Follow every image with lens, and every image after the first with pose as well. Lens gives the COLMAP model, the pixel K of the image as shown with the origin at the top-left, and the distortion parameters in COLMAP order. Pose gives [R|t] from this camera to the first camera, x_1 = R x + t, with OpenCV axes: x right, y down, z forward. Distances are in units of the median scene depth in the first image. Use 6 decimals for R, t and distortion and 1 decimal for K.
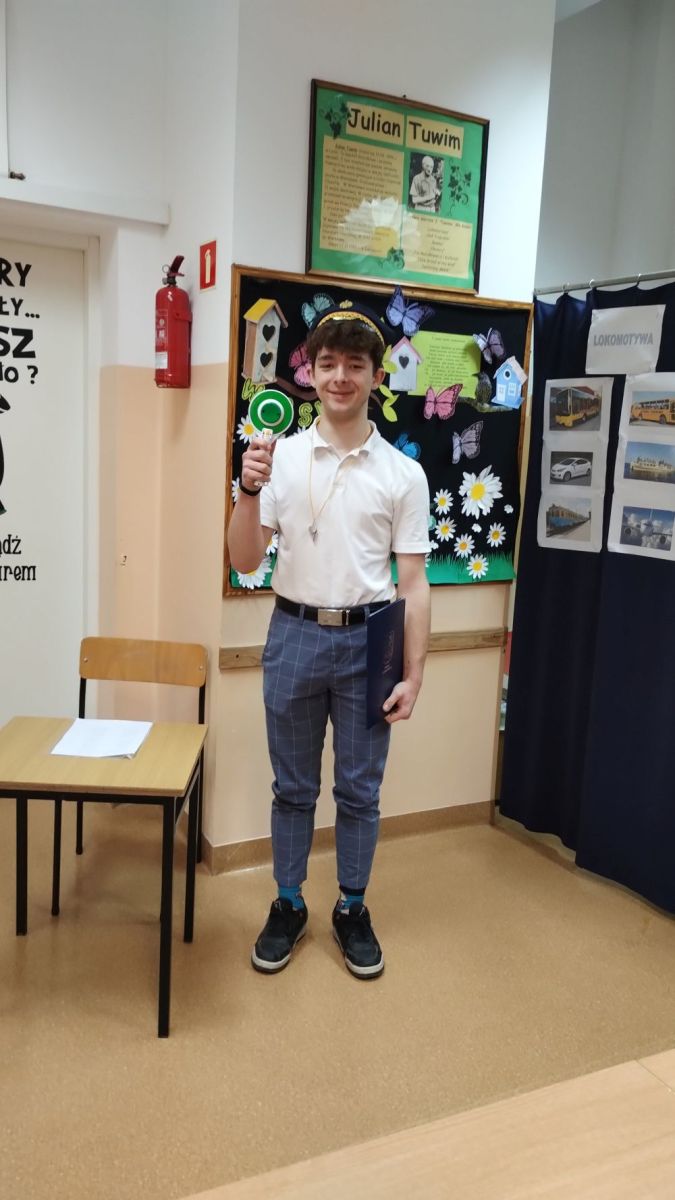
lens RADIAL K [[980.6, 0, 341.3], [0, 980.6, 597.6], [0, 0, 1]] dist [0.067018, -0.070417]
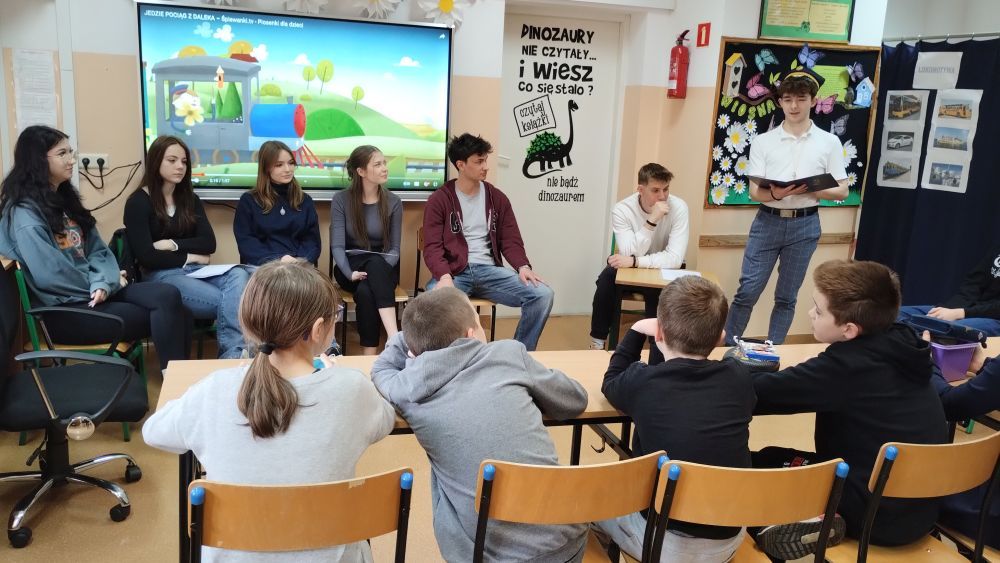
lens RADIAL K [[817.2, 0, 503.5], [0, 817.2, 279.6], [0, 0, 1]] dist [0.067018, -0.070417]
pose [[0.984127, 0.034876, -0.174004, -0.210294], [-0.027245, 0.998568, 0.046050, 0.070978], [0.175361, -0.040578, 0.983668, -0.624691]]
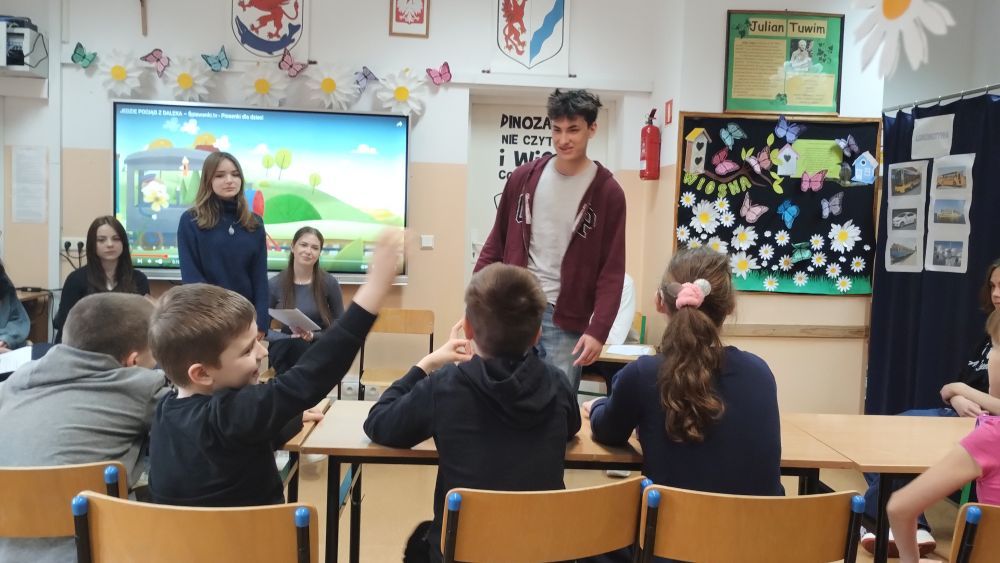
lens RADIAL K [[817.2, 0, 503.6], [0, 817.2, 273.2], [0, 0, 1]] dist [0.067018, -0.070417]
pose [[0.916943, 0.002598, -0.399010, 0.180195], [-0.050675, 0.992640, -0.109991, 0.132673], [0.395787, 0.121076, 0.910326, -0.439488]]
